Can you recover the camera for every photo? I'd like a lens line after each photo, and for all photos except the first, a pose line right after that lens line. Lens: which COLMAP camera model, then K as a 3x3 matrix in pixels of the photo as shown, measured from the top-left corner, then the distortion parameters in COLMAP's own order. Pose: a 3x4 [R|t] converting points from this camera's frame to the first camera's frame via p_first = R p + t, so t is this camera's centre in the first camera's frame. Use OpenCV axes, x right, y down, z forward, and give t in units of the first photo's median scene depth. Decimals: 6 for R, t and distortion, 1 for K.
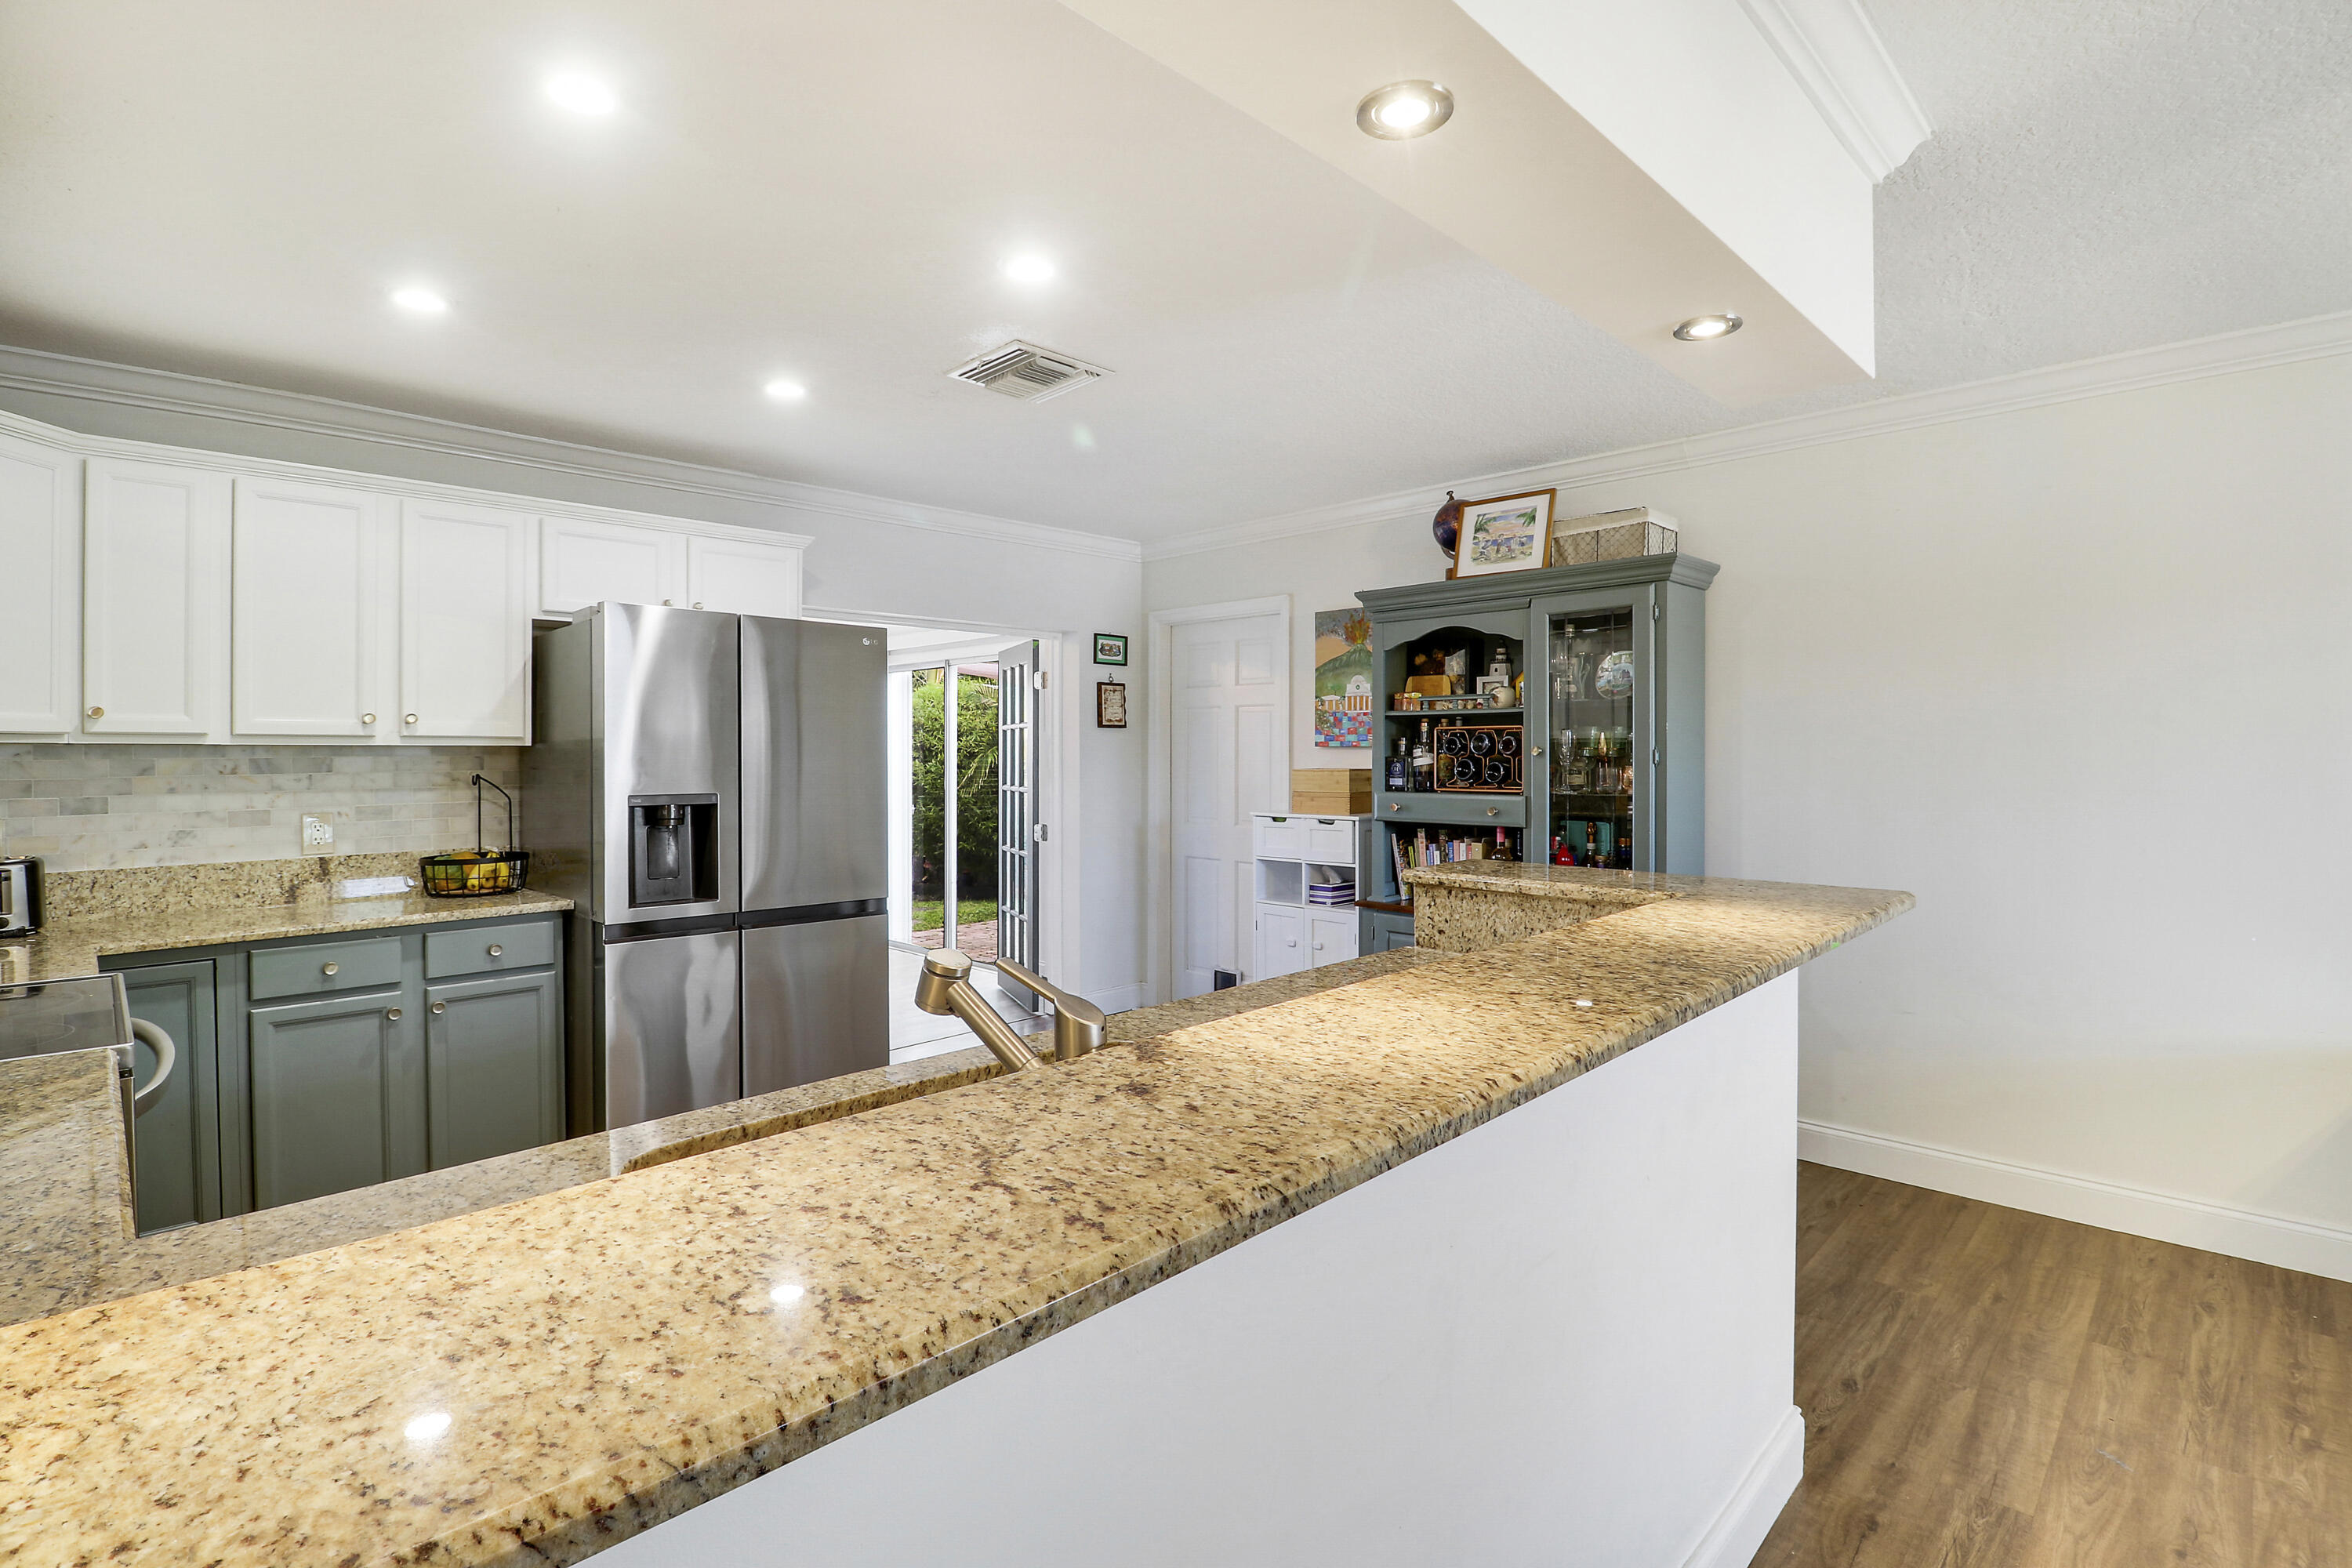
lens RADIAL K [[1112.6, 0, 1159.8], [0, 1112.6, 742.0], [0, 0, 1]] dist [-0.000276, -0.008857]
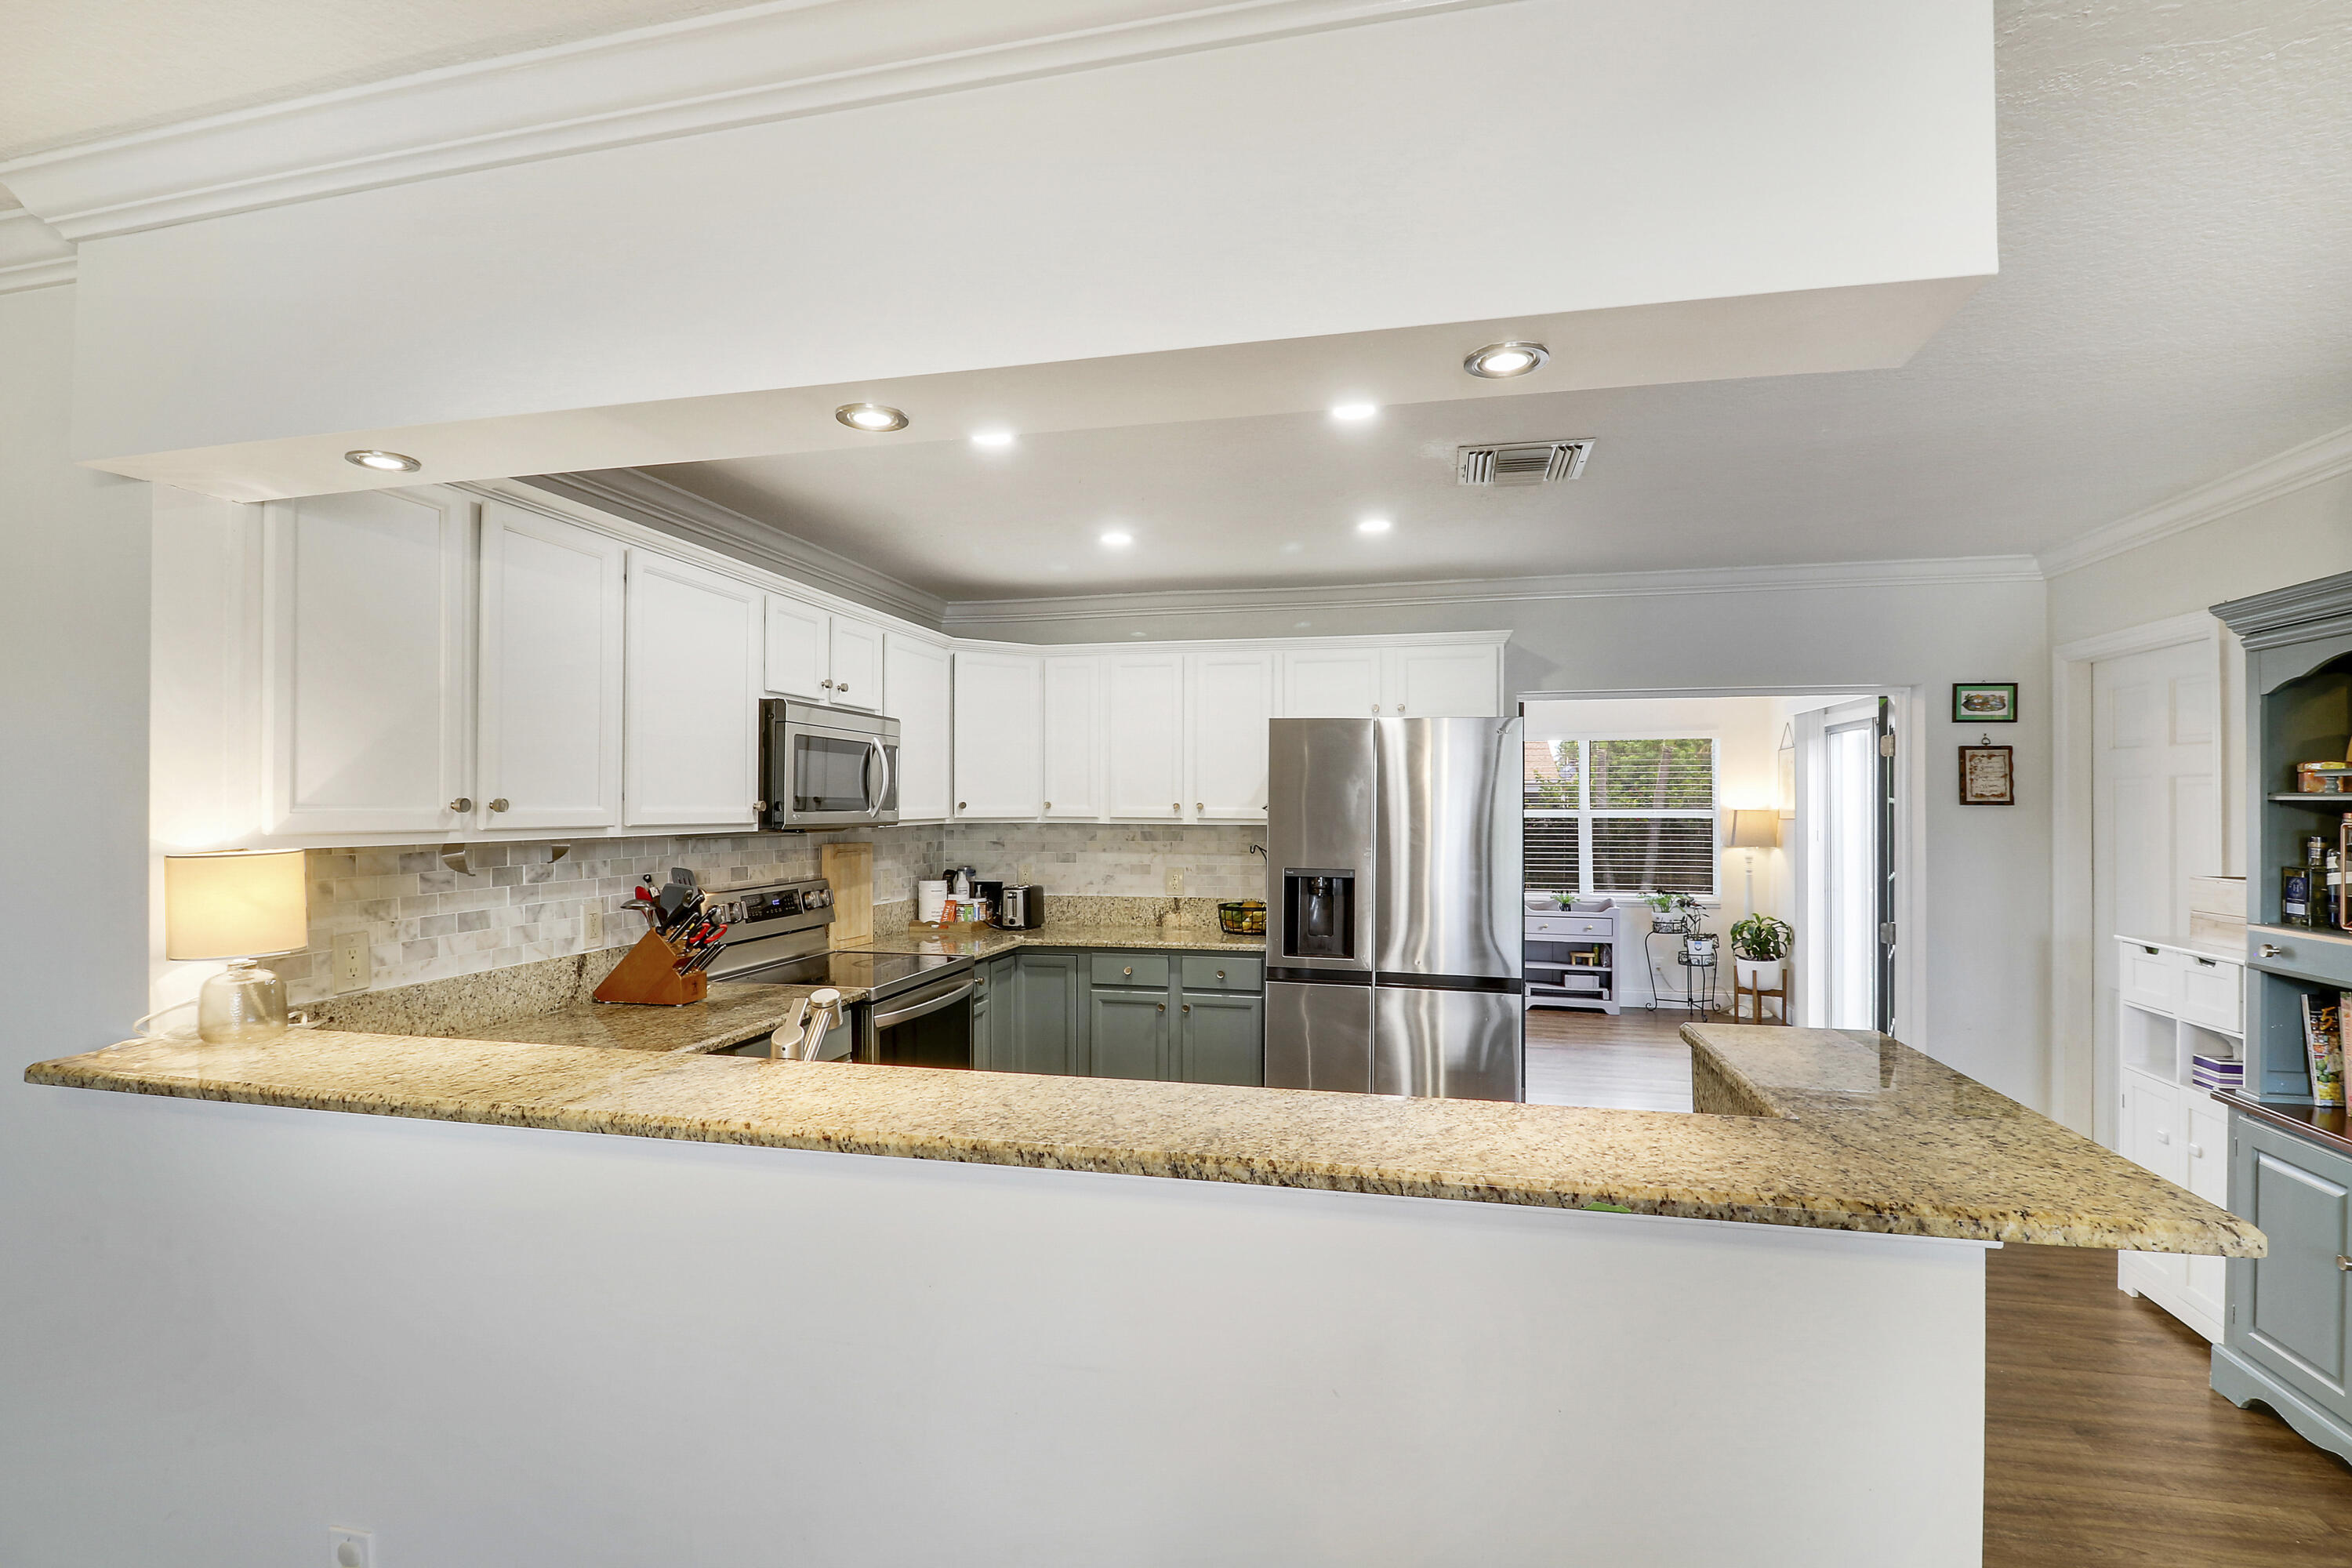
lens RADIAL K [[1112.6, 0, 1160.7], [0, 1112.6, 803.0], [0, 0, 1]] dist [-0.000276, -0.008857]
pose [[0.525519, 0.006277, -0.850759, 0.492232], [0.003220, 0.999951, 0.009367, -0.036655], [0.850776, -0.007662, 0.525473, 0.183999]]
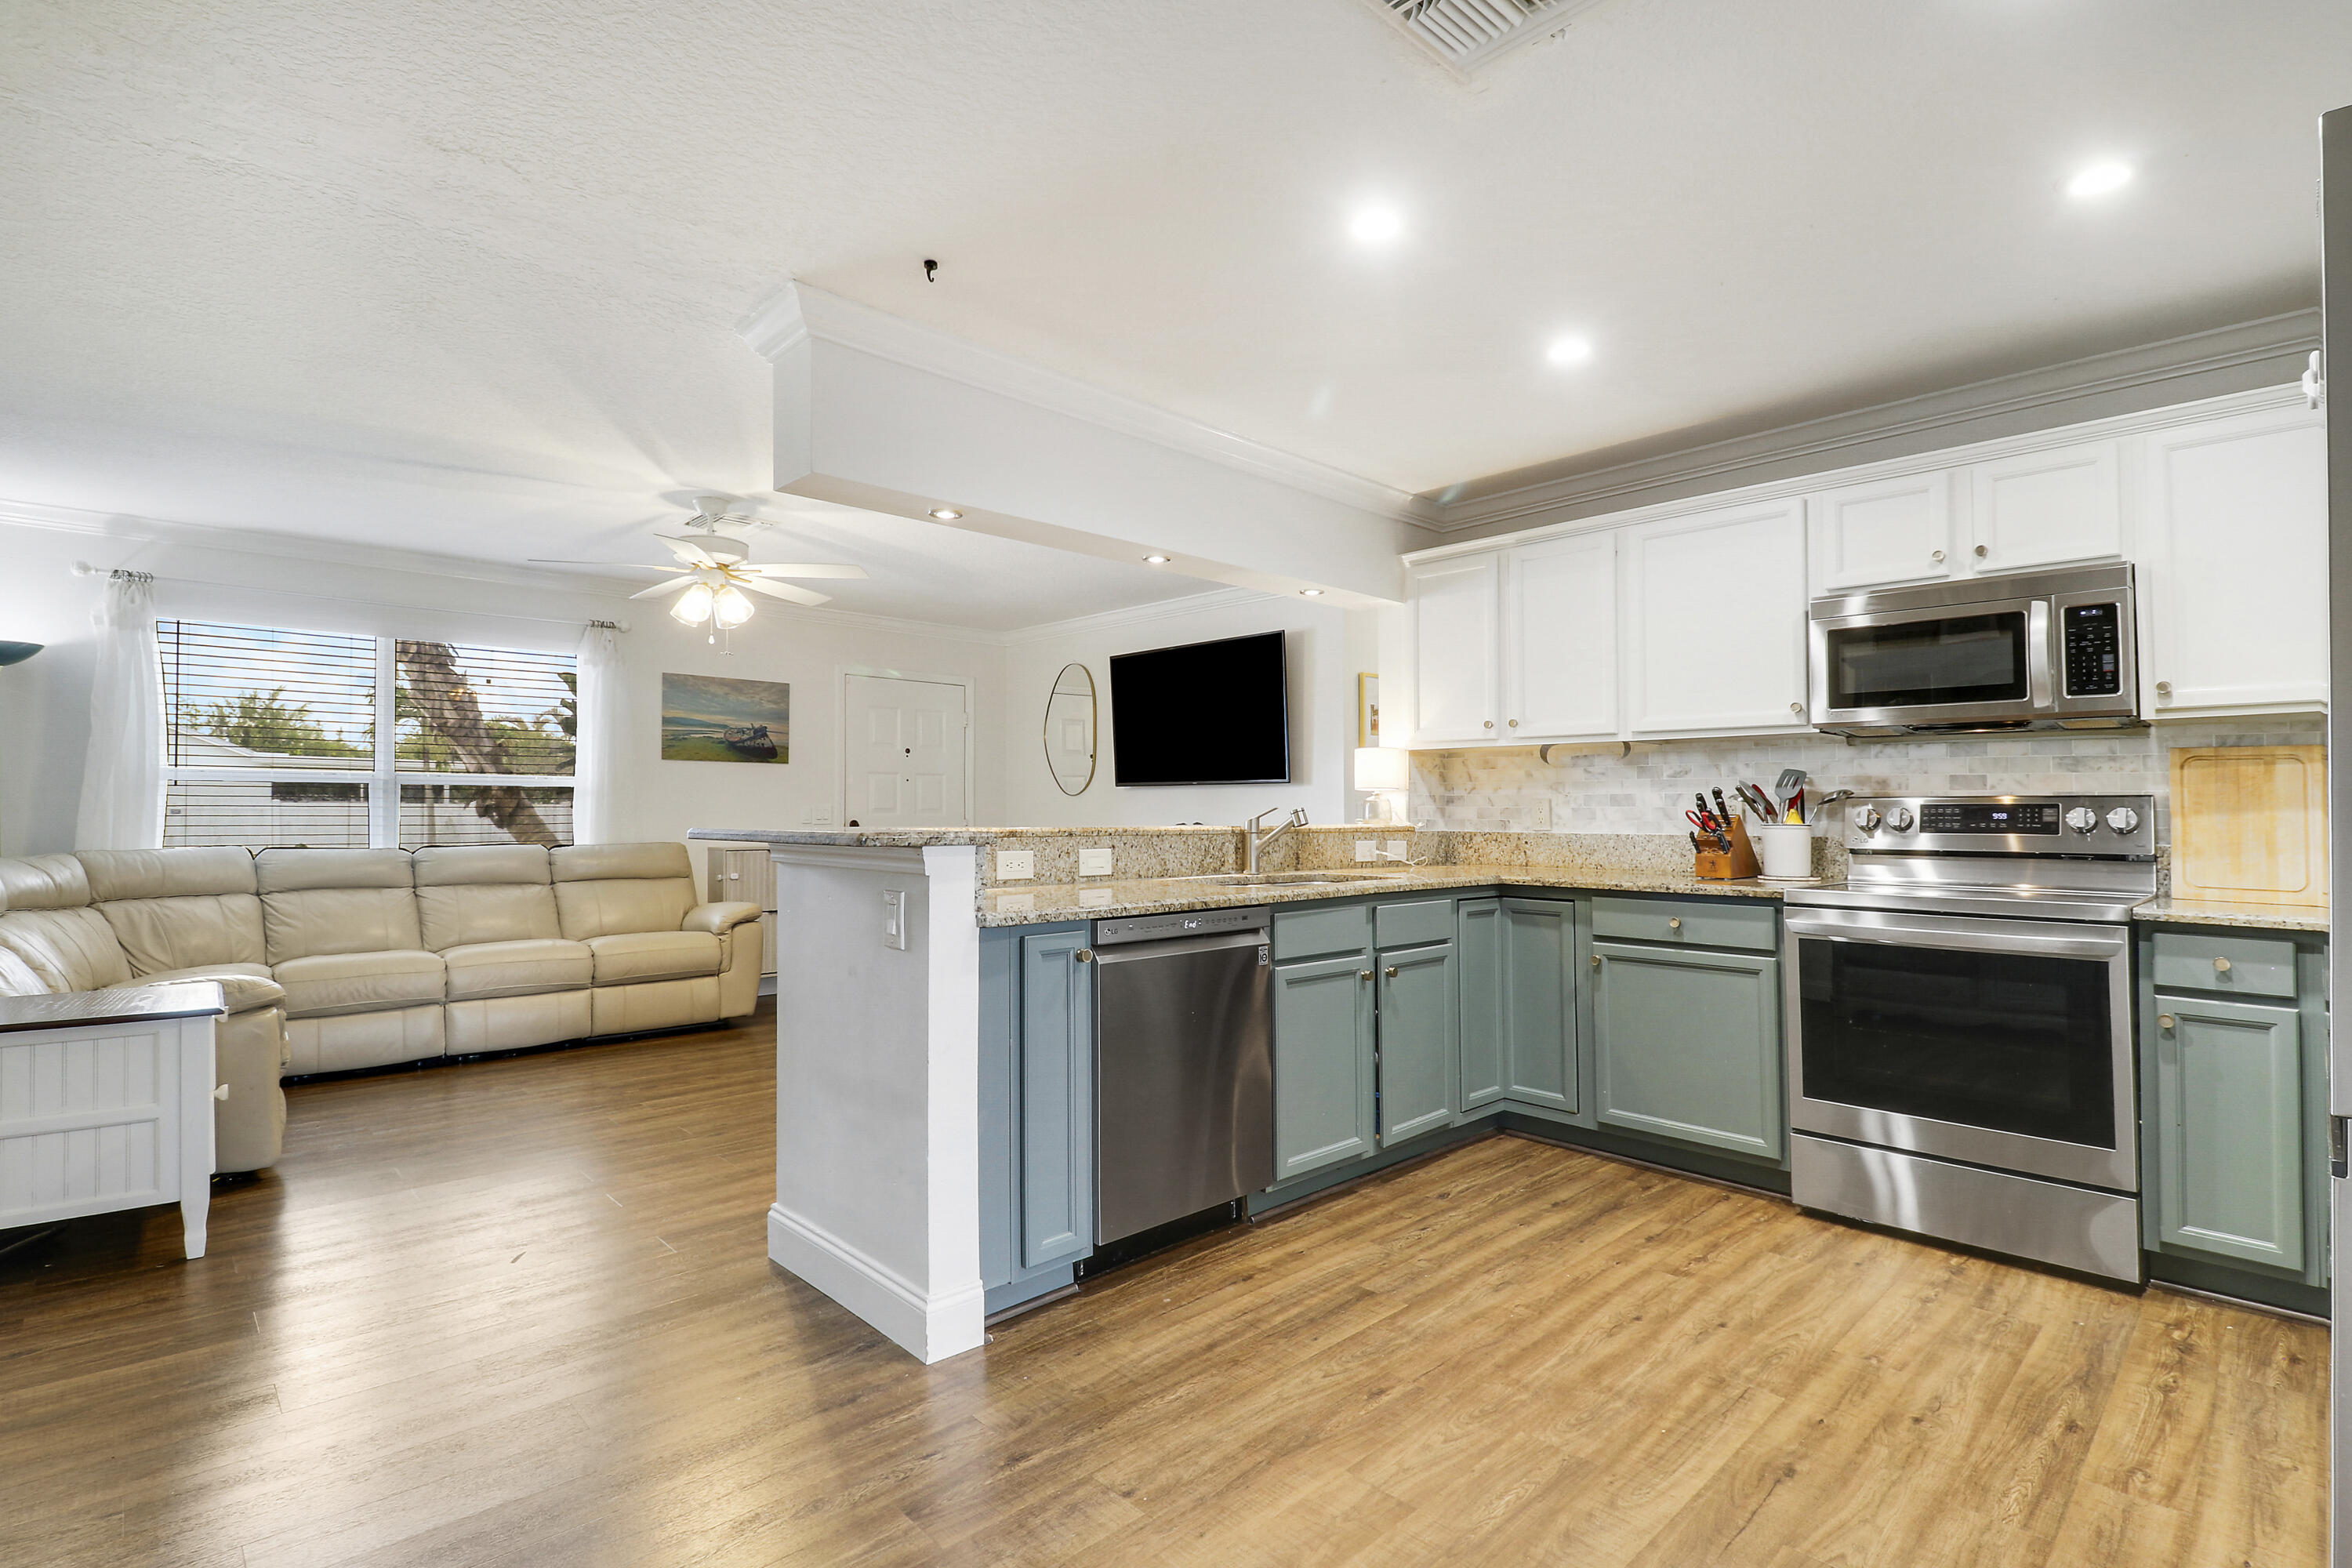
lens RADIAL K [[1112.6, 0, 1177.4], [0, 1112.6, 798.8], [0, 0, 1]] dist [-0.000276, -0.008857]
pose [[-0.999327, 0.002384, 0.036599, 0.000821], [0.001703, 0.999825, -0.018620, 0.073979], [-0.036637, -0.018545, -0.999157, 1.417103]]
